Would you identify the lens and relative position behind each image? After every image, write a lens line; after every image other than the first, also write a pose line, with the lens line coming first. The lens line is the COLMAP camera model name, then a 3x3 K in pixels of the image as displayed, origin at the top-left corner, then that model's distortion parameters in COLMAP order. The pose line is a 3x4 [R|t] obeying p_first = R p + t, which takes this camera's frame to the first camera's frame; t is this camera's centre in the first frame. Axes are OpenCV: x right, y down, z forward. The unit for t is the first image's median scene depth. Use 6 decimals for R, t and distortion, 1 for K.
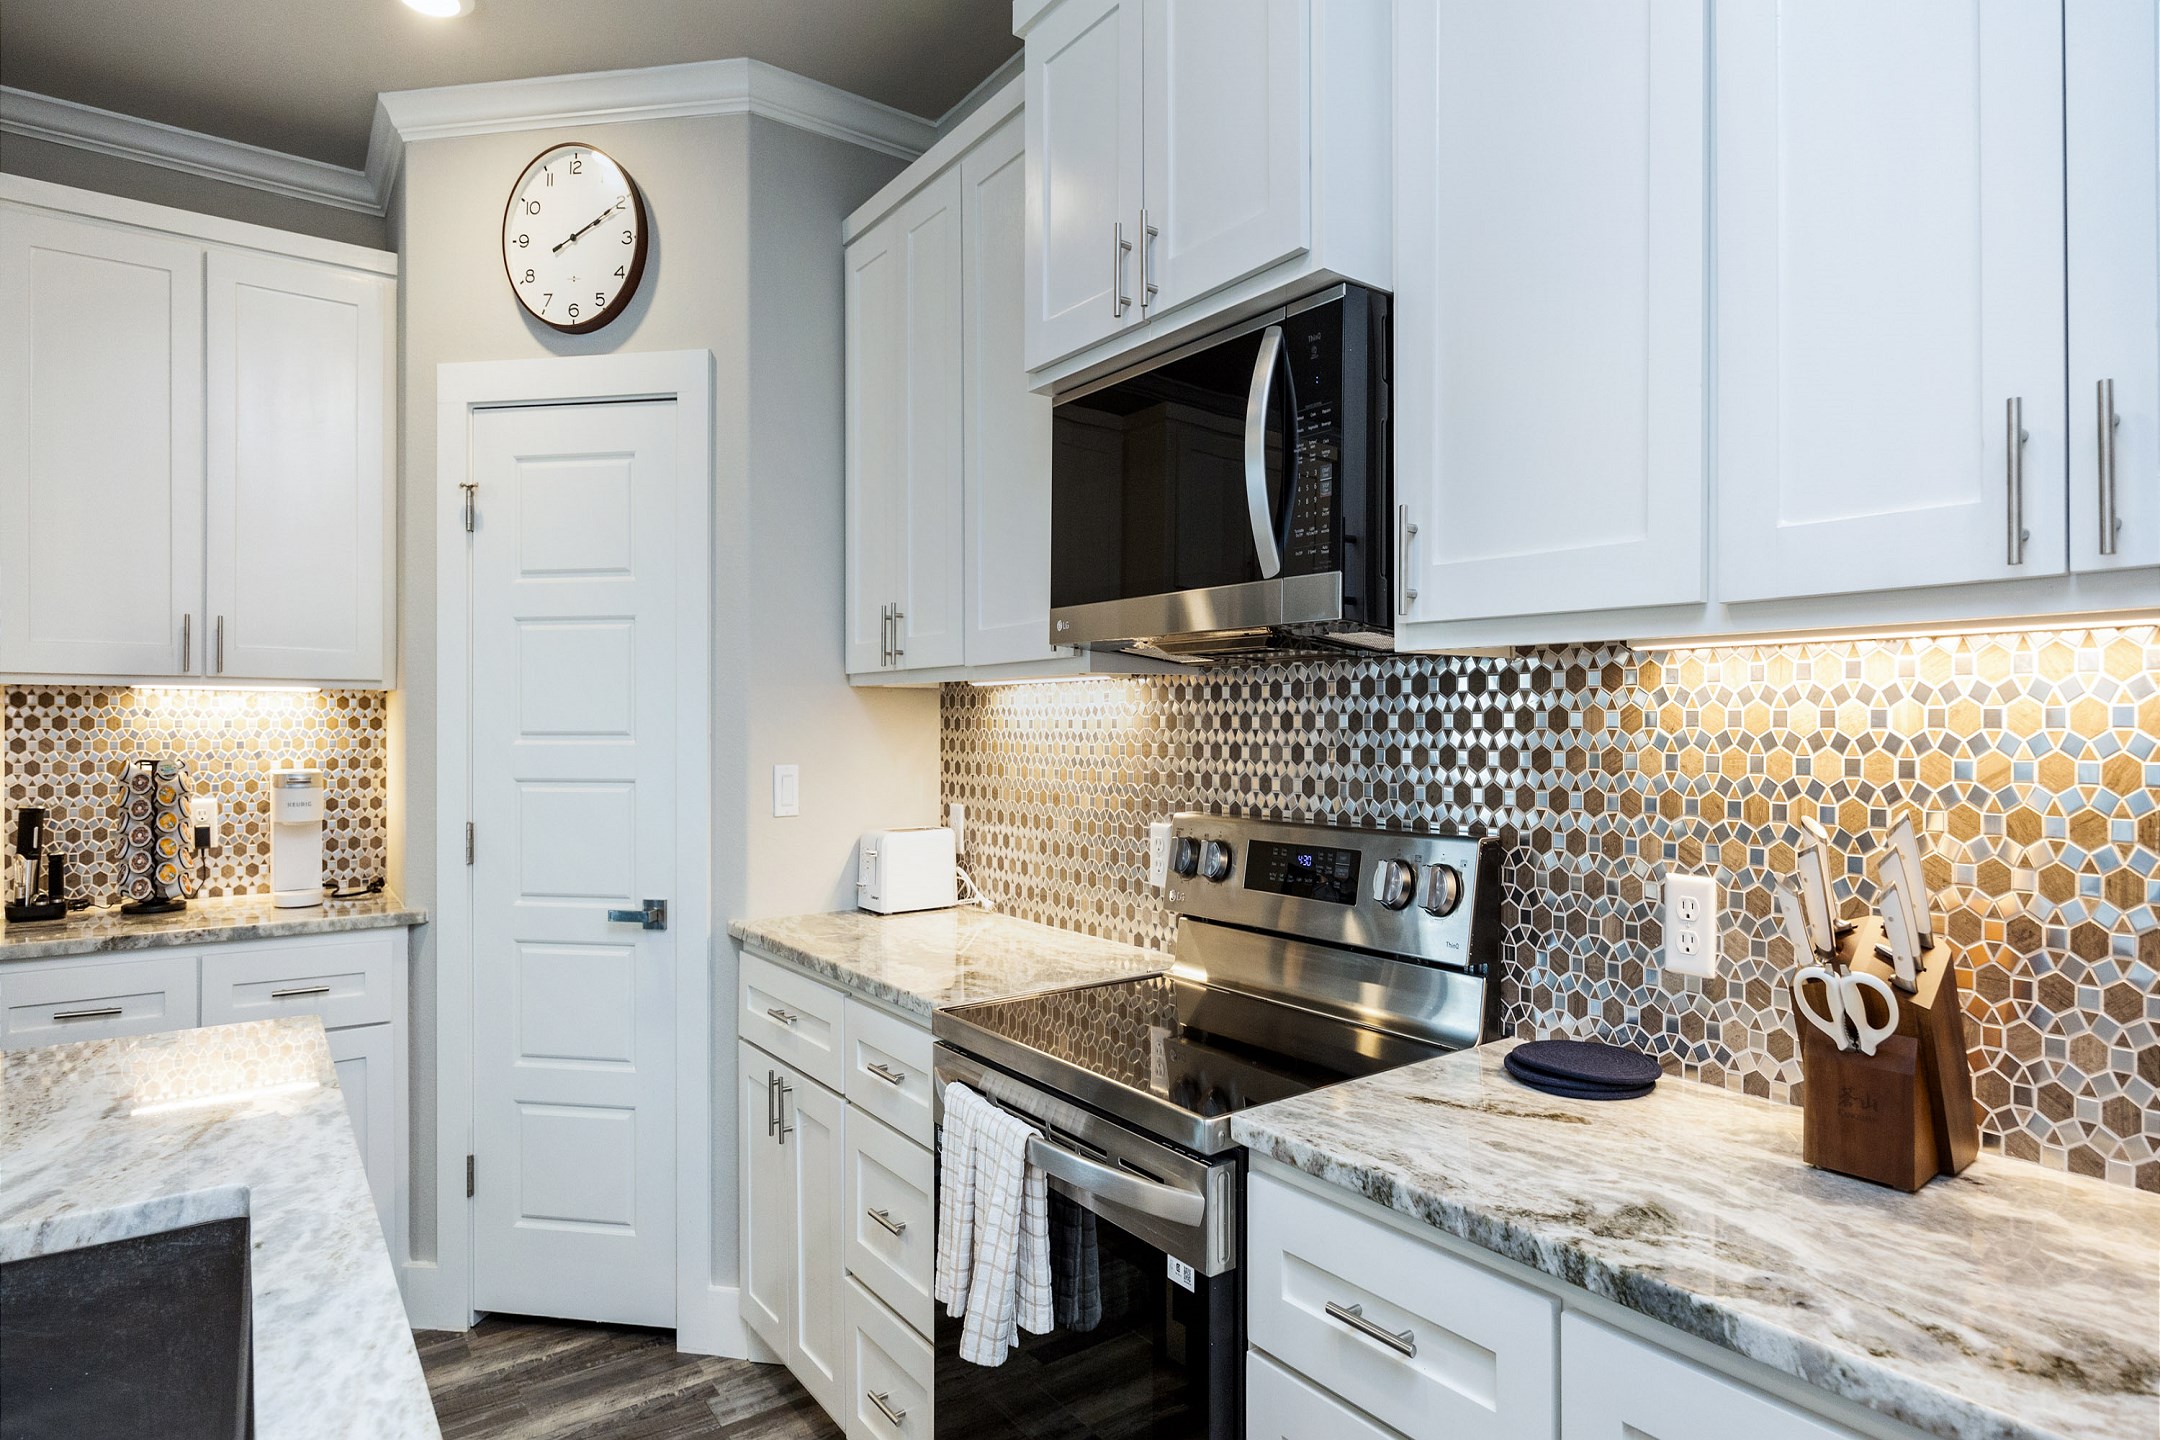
lens RADIAL K [[1136.5, 0, 1094.6], [0, 1136.5, 739.8], [0, 0, 1]] dist [-0.009294, 0.002011]
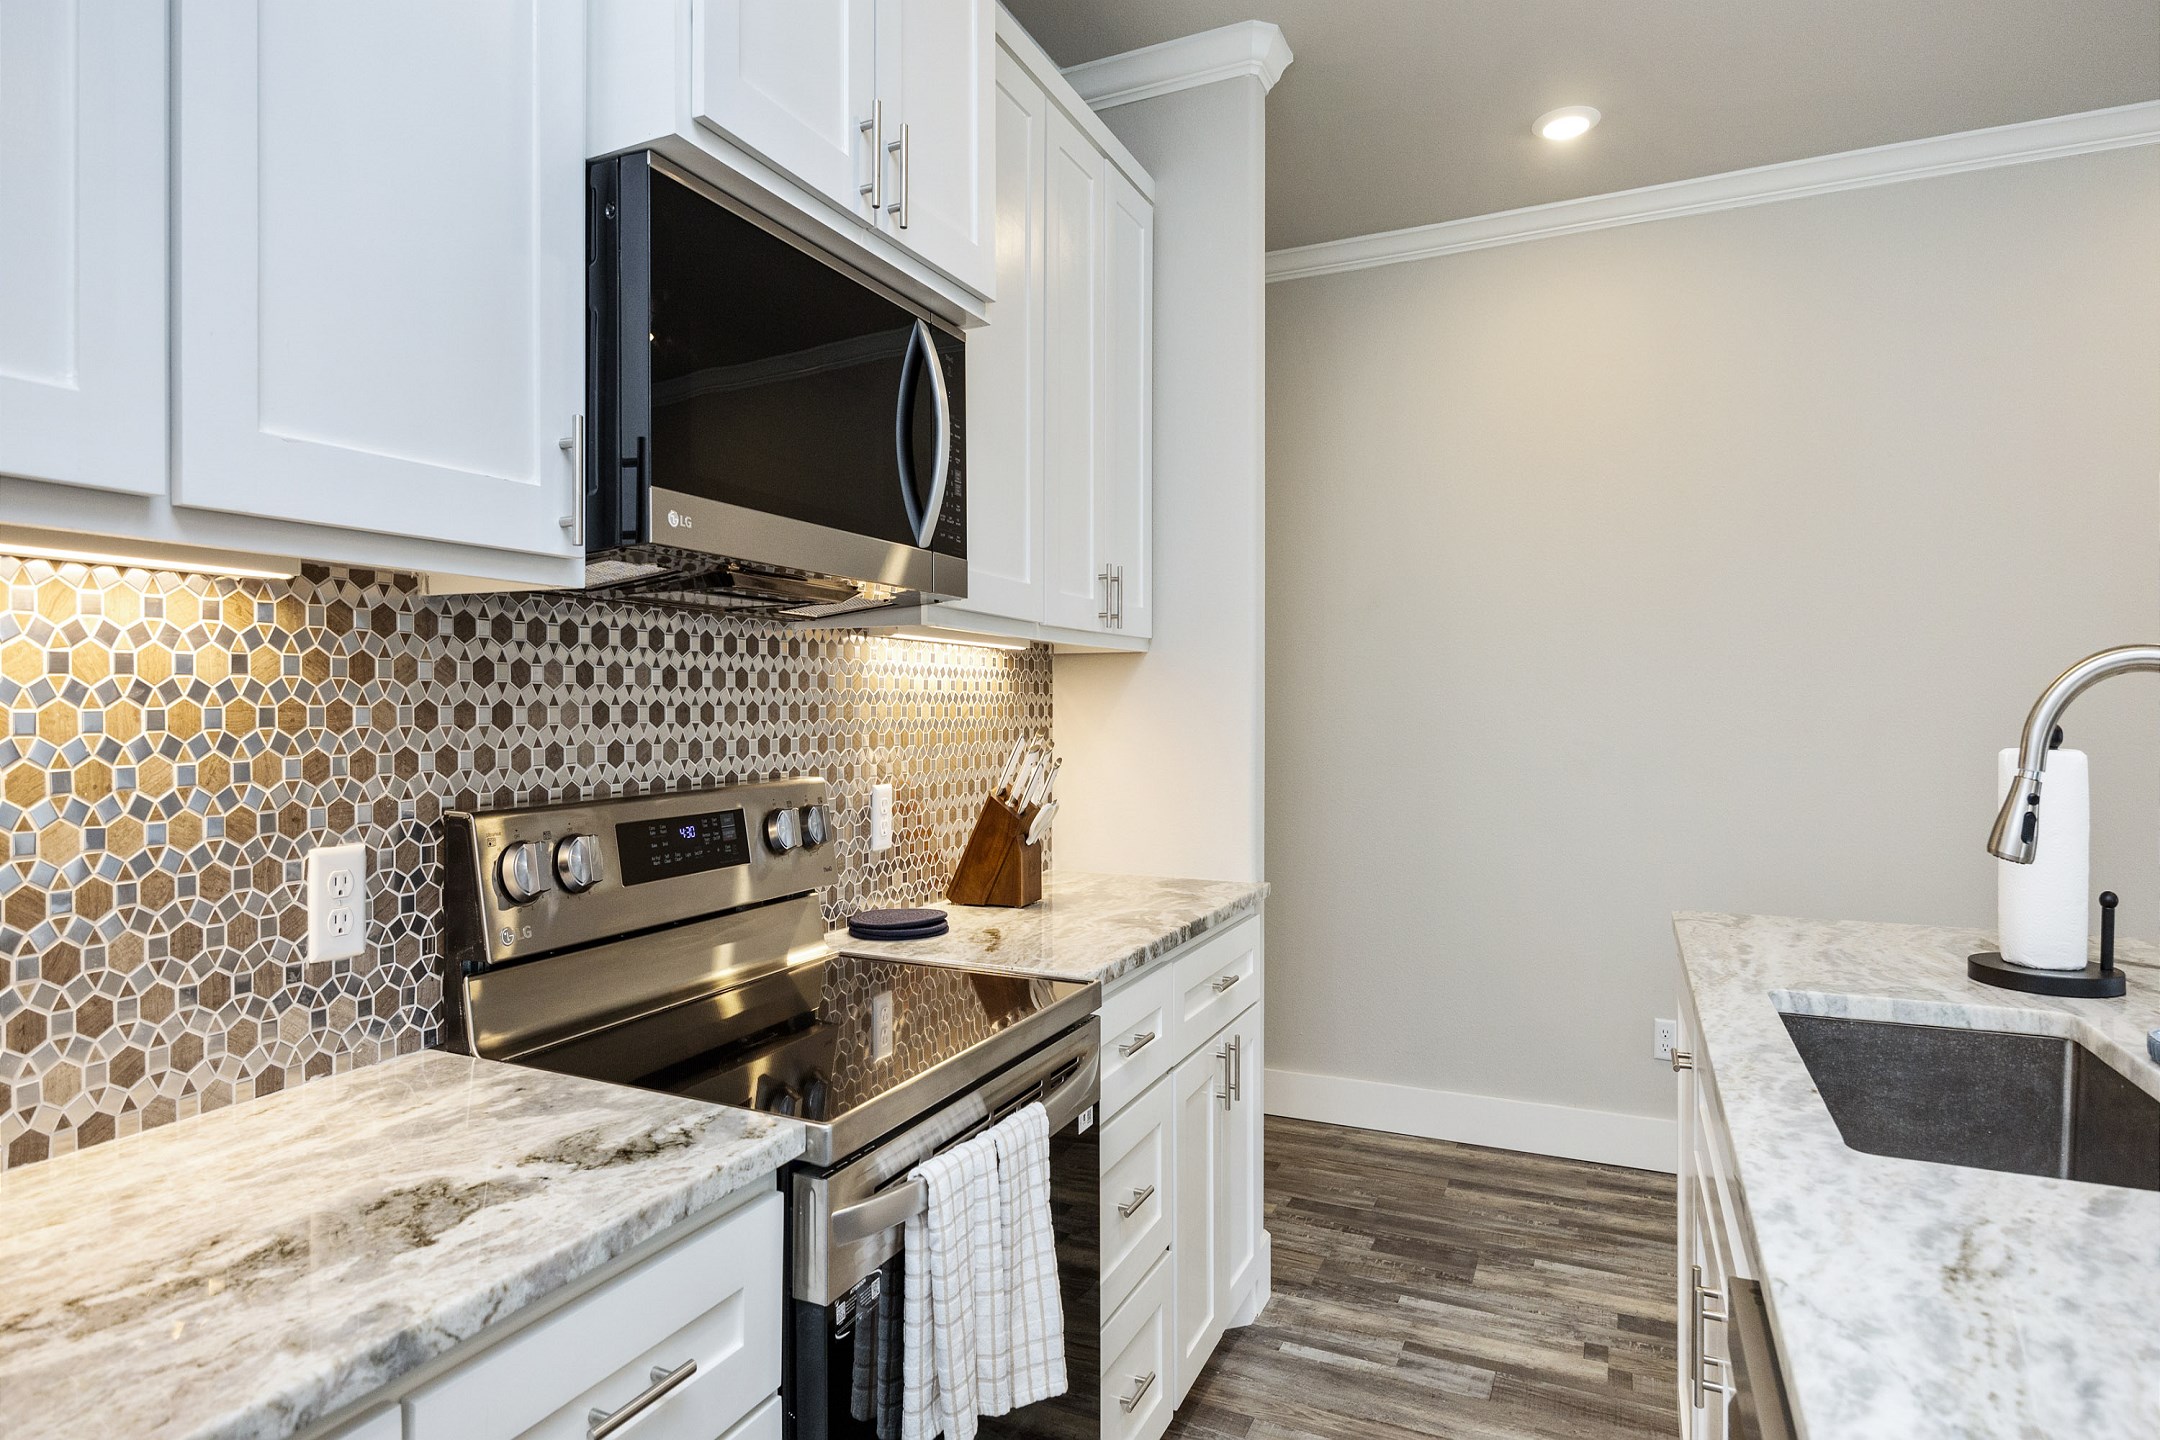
lens RADIAL K [[1136.5, 0, 1091.9], [0, 1136.5, 714.3], [0, 0, 1]] dist [-0.009294, 0.002011]
pose [[-0.468855, -0.024362, 0.882939, -0.726683], [-0.009916, 0.999702, 0.022318, -0.009830], [-0.883219, 0.001708, -0.468957, 1.109060]]
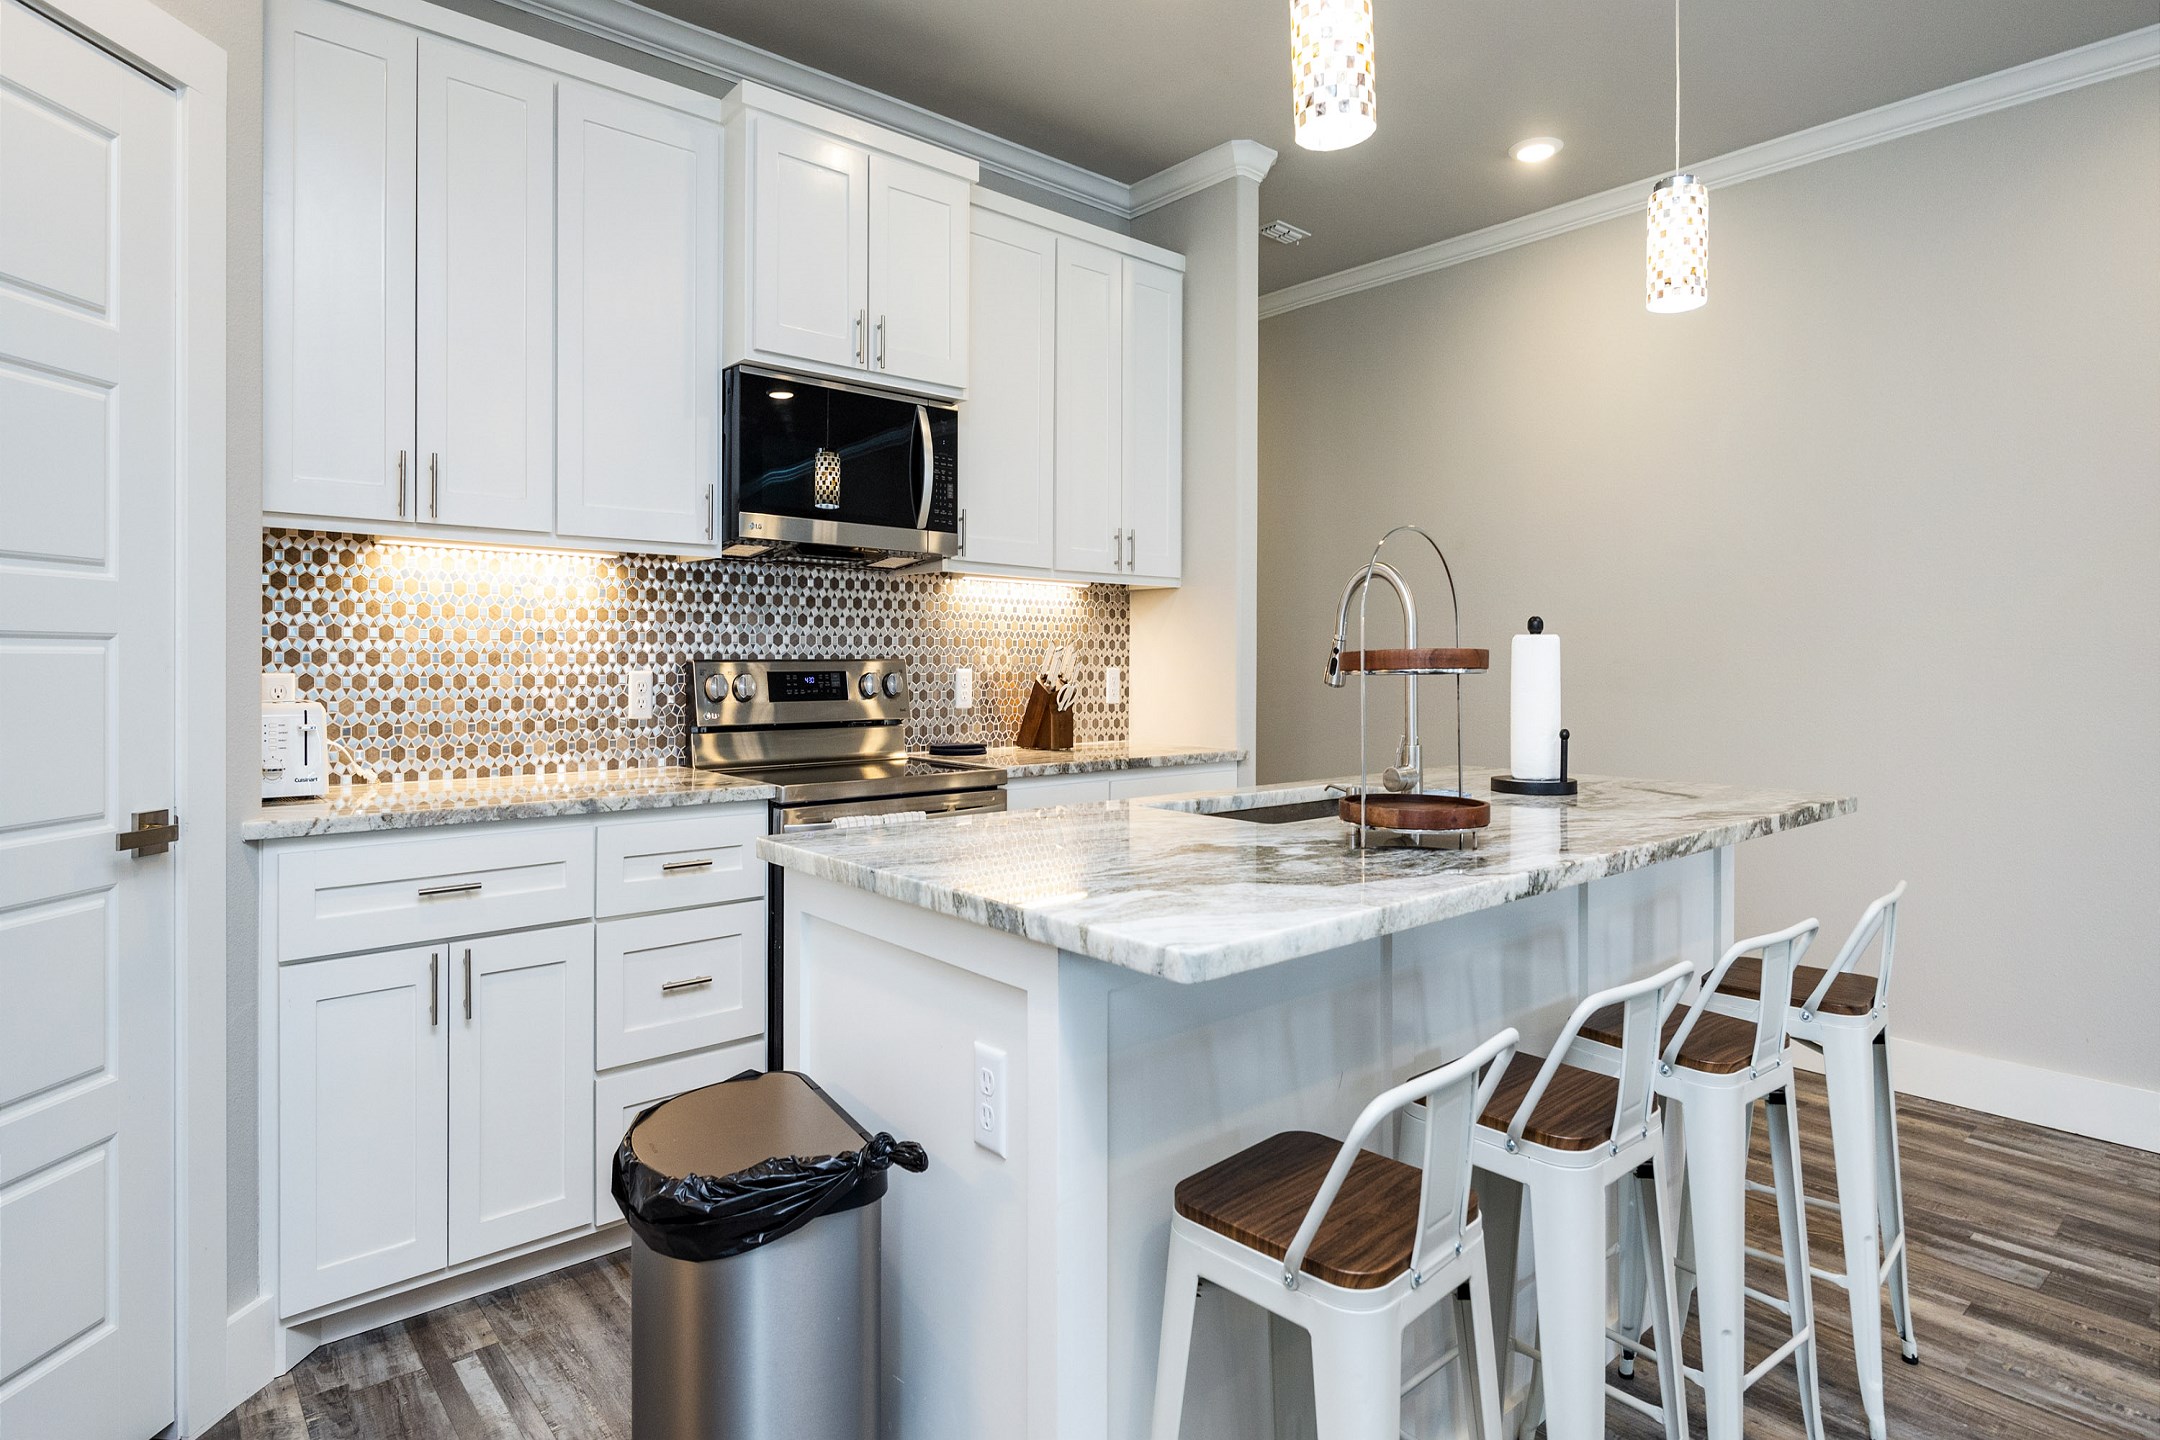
lens RADIAL K [[1136.5, 0, 1072.4], [0, 1136.5, 659.0], [0, 0, 1]] dist [-0.009294, 0.002011]
pose [[-0.056409, -0.009488, 0.998363, -1.536901], [-0.002243, 0.999954, 0.009377, 0.055046], [-0.998405, -0.001711, -0.056427, 0.679813]]
